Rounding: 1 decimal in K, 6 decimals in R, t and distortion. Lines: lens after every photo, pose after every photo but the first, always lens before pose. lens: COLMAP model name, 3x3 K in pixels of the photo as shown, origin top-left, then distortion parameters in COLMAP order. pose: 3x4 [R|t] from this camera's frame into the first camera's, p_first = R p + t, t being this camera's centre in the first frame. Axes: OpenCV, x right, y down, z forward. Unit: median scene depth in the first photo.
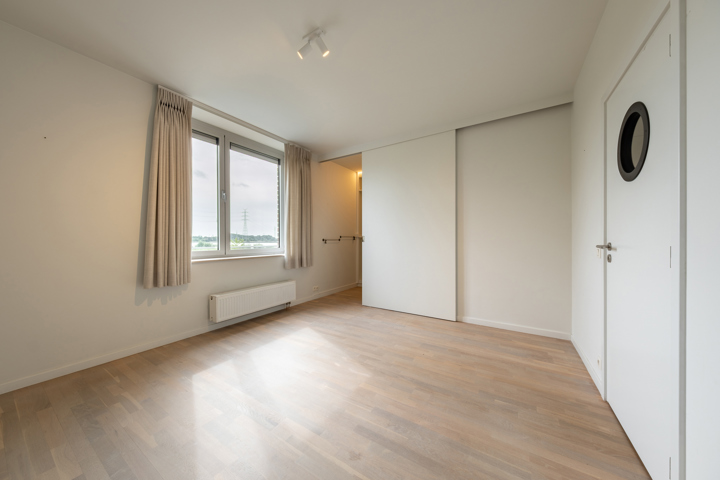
lens RADIAL K [[245.1, 0, 357.2], [0, 245.1, 238.3], [0, 0, 1]] dist [-0.001001, -0.000157]
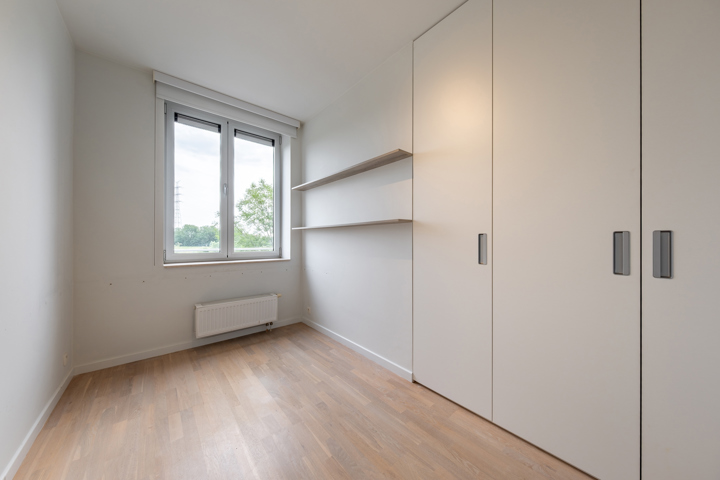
lens RADIAL K [[252.4, 0, 360.0], [0, 252.4, 240.0], [0, 0, 1]] dist [0.001006, 0.000040]
pose [[0.960518, 0.003297, -0.278199, 0.196780], [-0.002953, 0.999994, 0.001656, 0.001915], [0.278203, -0.000769, 0.960522, 0.308018]]
